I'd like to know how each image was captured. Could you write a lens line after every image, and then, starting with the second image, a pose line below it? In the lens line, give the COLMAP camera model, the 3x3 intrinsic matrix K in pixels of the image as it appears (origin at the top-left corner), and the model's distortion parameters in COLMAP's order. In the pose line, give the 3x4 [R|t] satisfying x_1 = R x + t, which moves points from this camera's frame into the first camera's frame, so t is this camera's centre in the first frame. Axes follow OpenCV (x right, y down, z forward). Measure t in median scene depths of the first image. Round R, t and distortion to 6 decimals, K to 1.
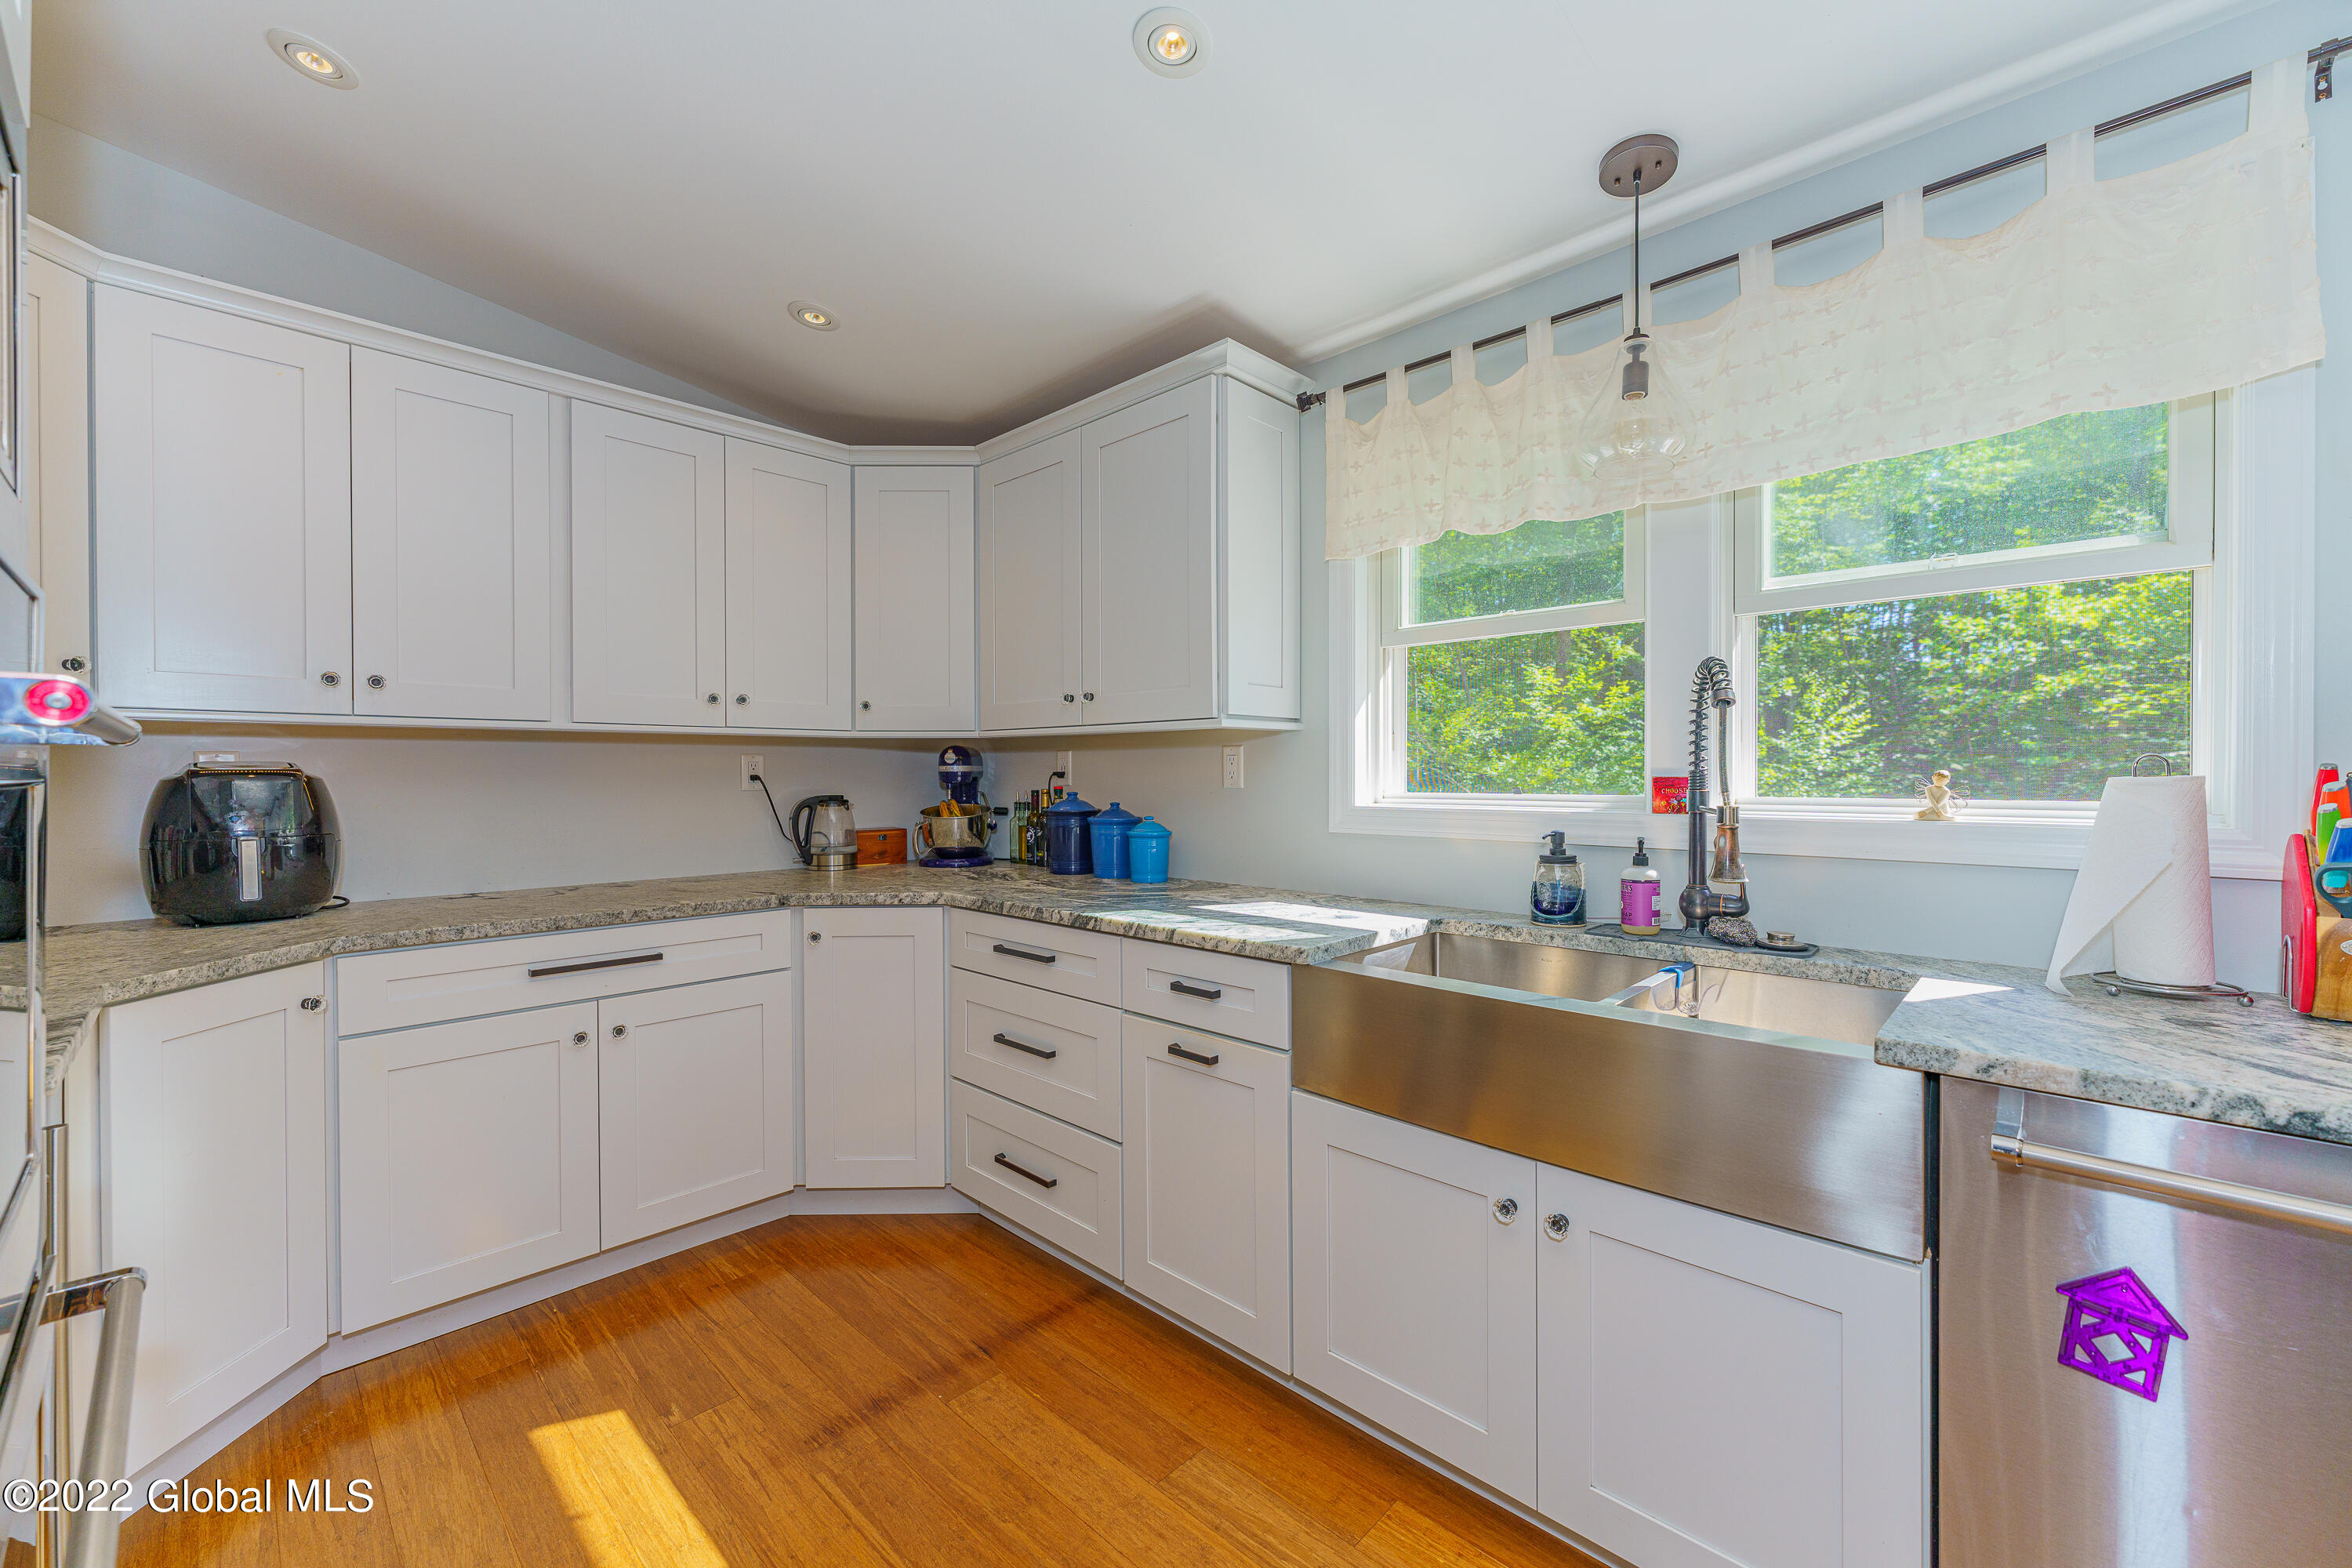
lens RADIAL K [[933.0, 0, 1175.5], [0, 933.0, 779.1], [0, 0, 1]] dist [-0.001291, -0.000203]
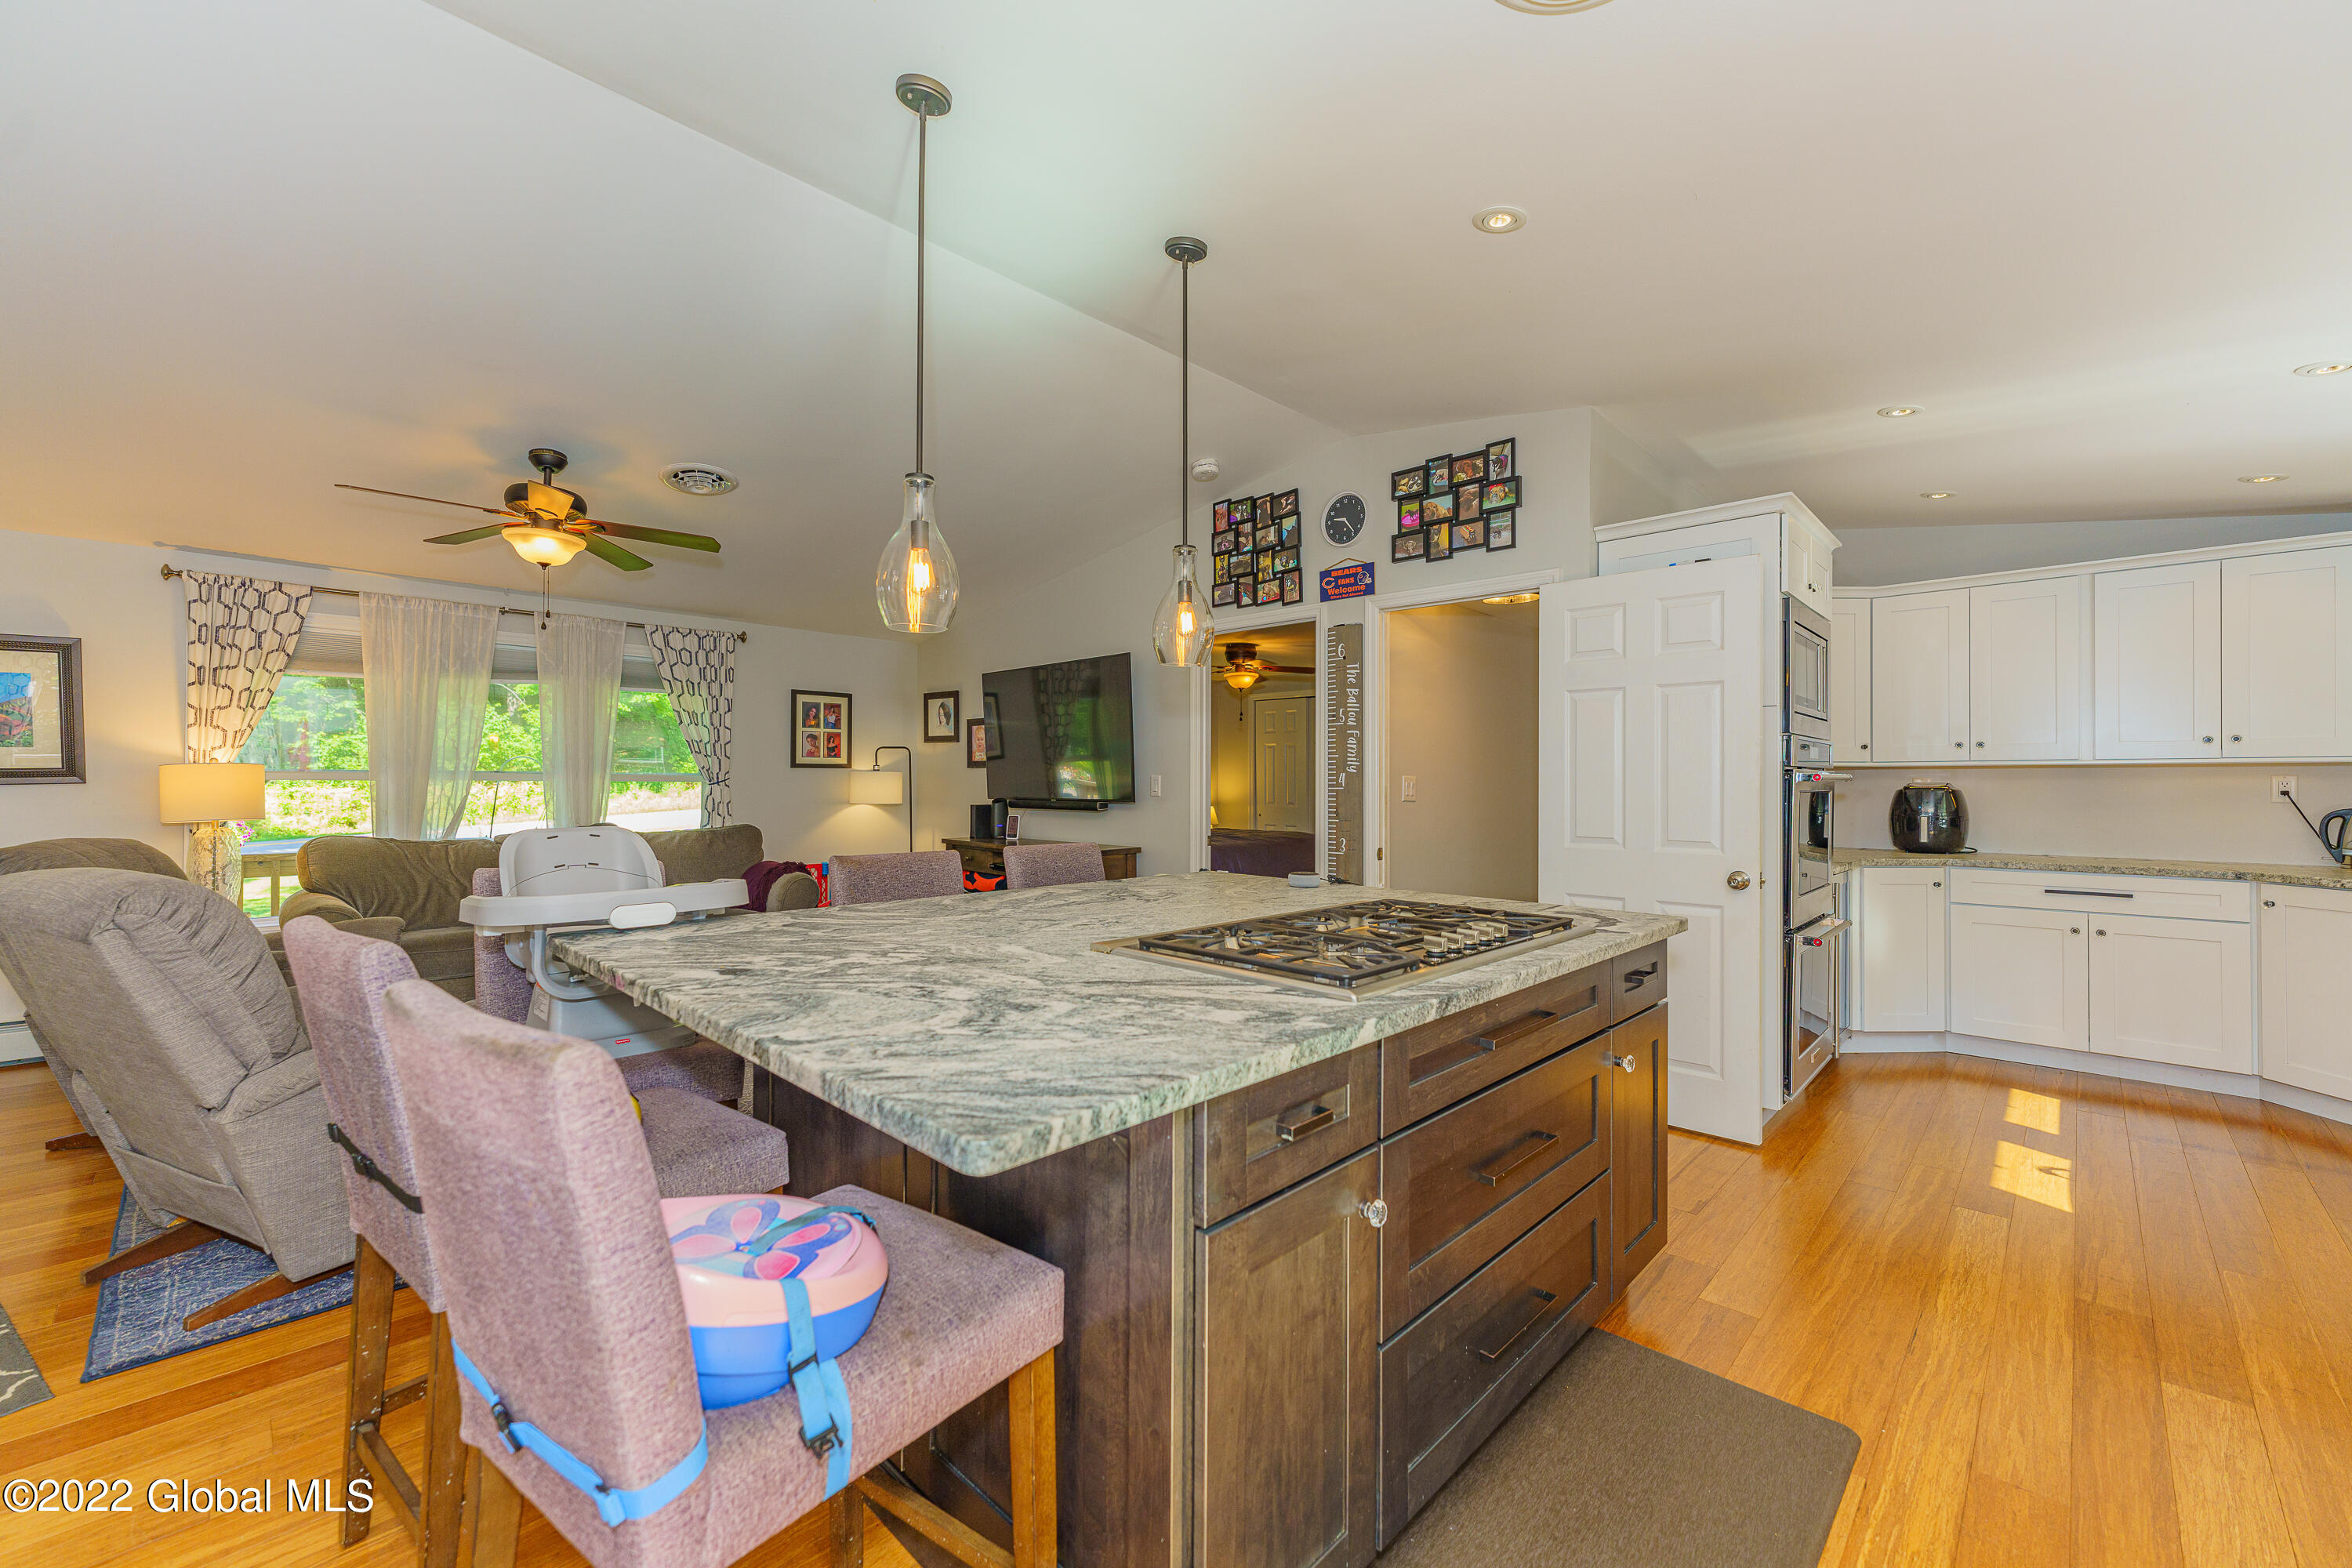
lens RADIAL K [[933.0, 0, 1175.5], [0, 933.0, 779.1], [0, 0, 1]] dist [-0.001291, -0.000203]
pose [[0.009016, -0.002831, -0.999955, 1.360748], [-0.009739, 0.999948, -0.002918, -0.003591], [0.999912, 0.009765, 0.008988, -0.922518]]
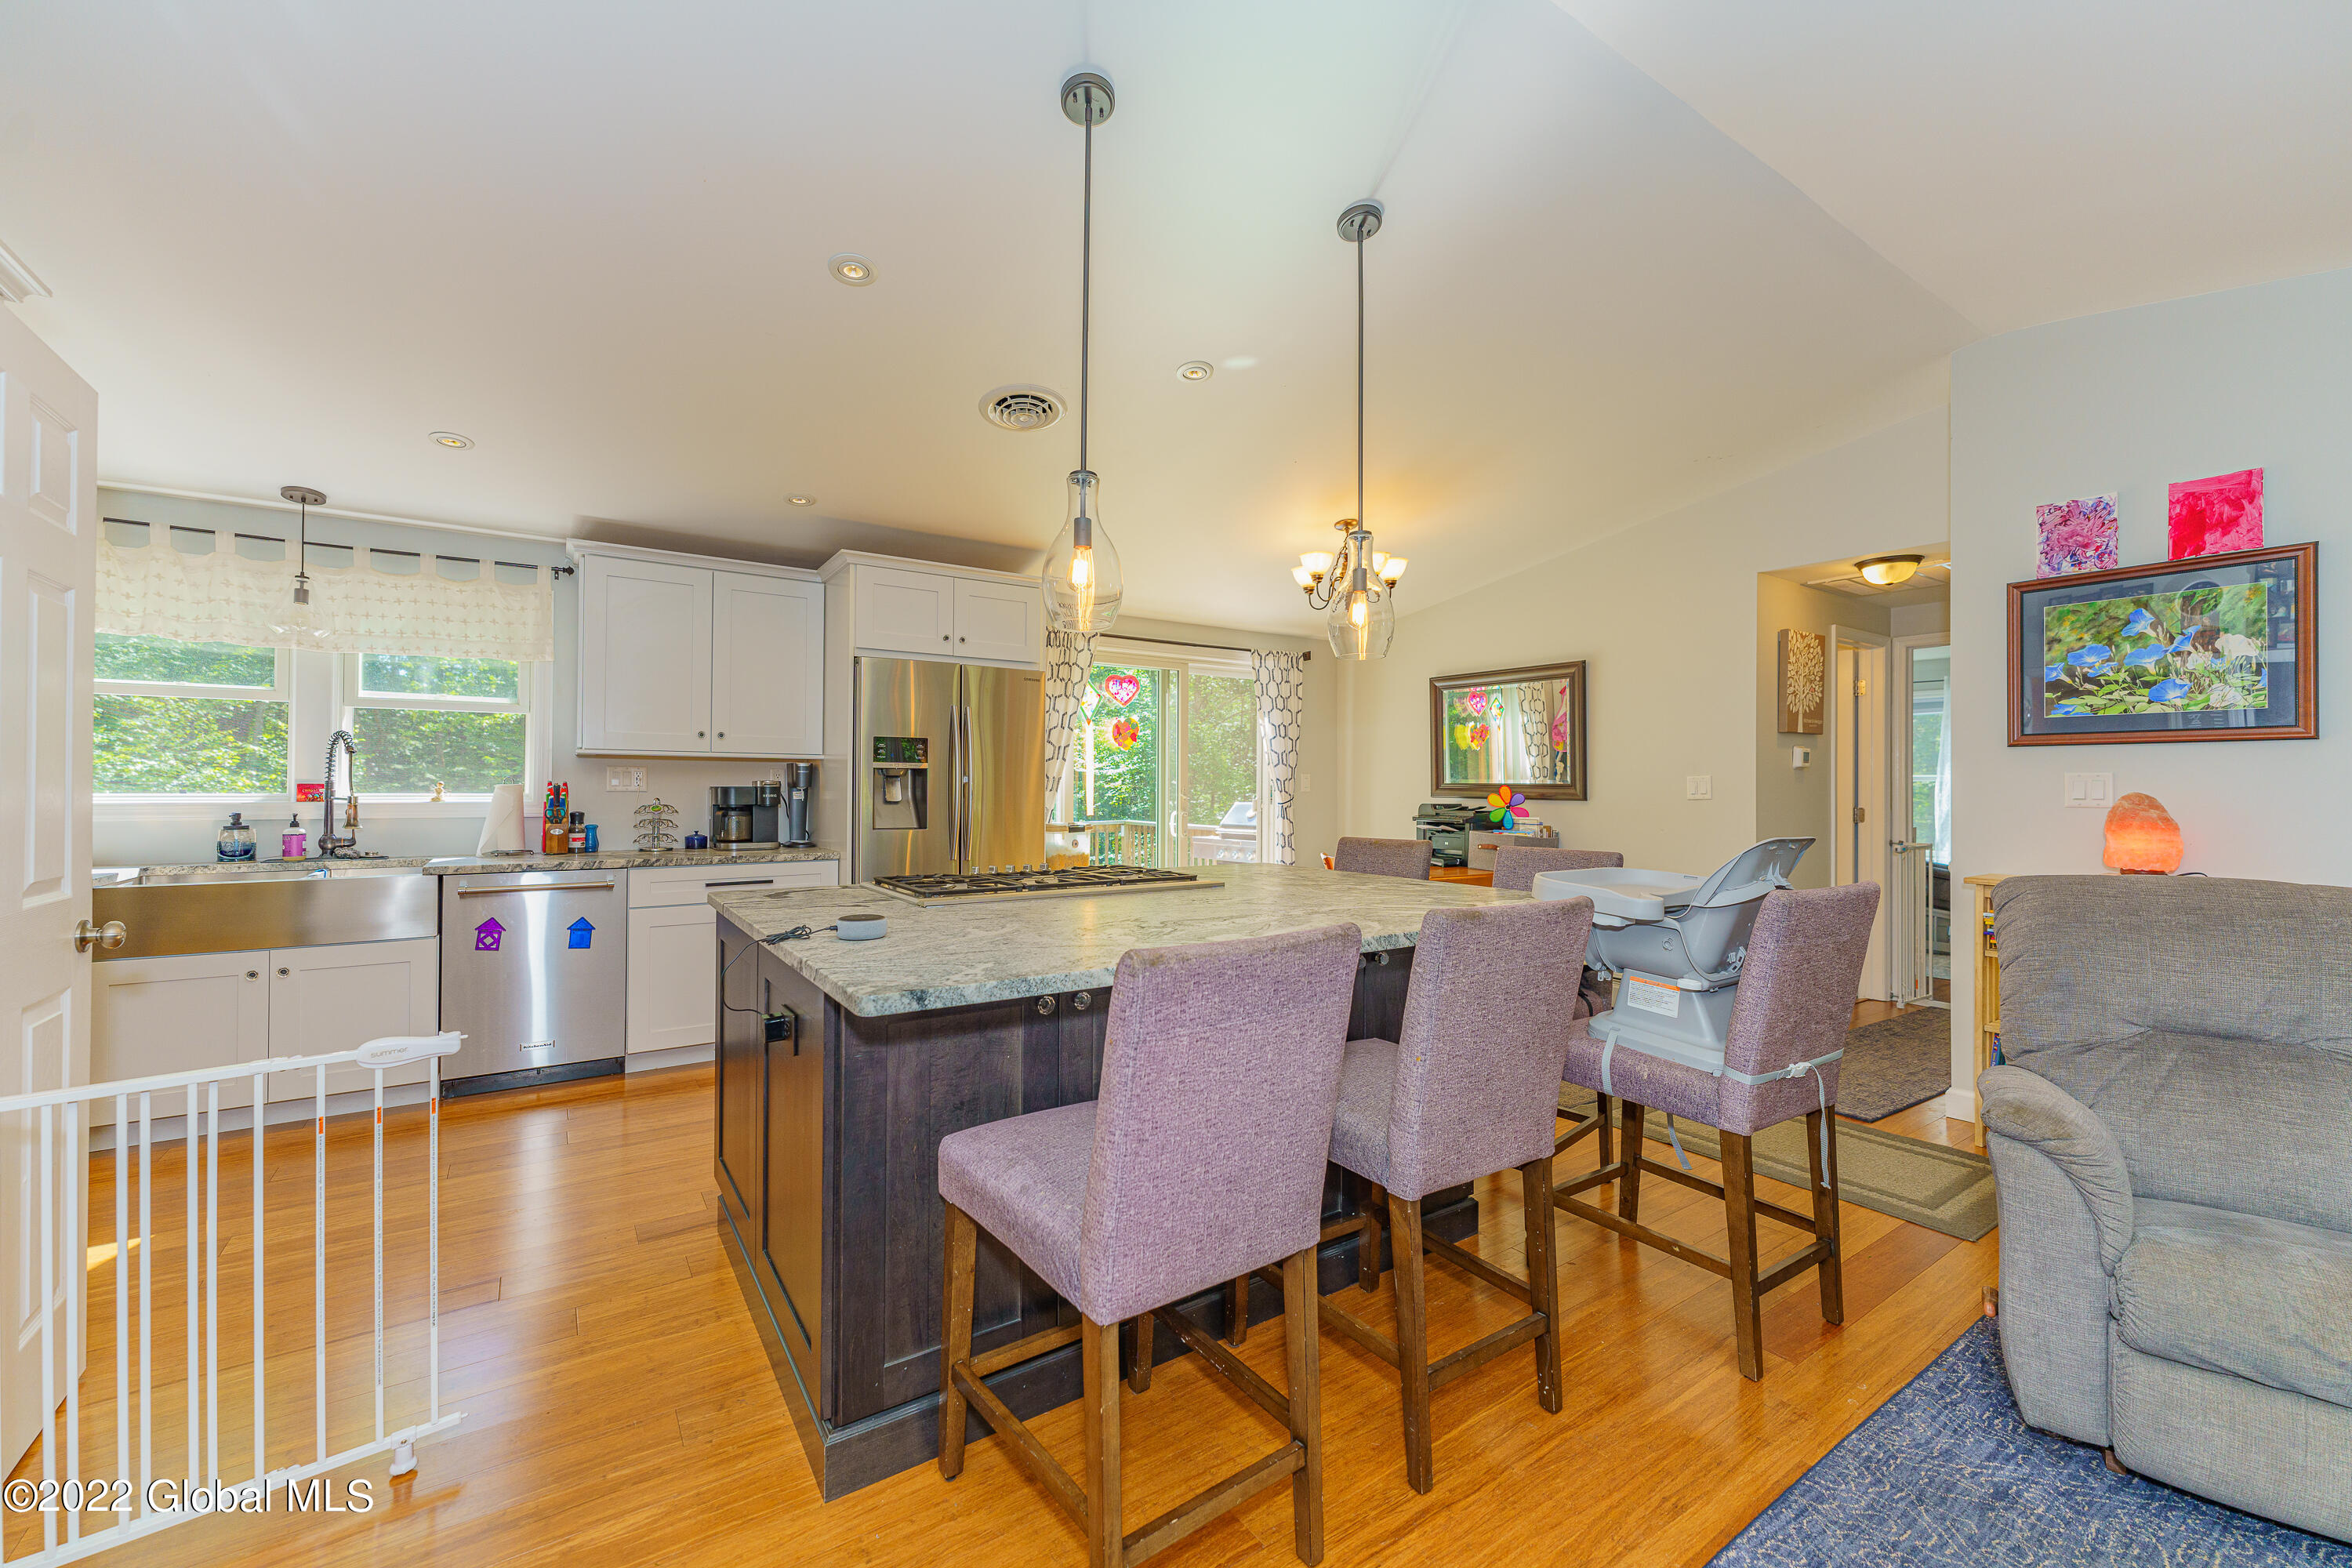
lens RADIAL K [[933.0, 0, 1175.5], [0, 933.0, 779.1], [0, 0, 1]] dist [-0.001291, -0.000203]
pose [[0.194859, 0.010572, 0.980774, -1.051764], [-0.002472, 0.999944, -0.010287, 0.003635], [-0.980828, -0.000420, 0.194874, -1.201556]]
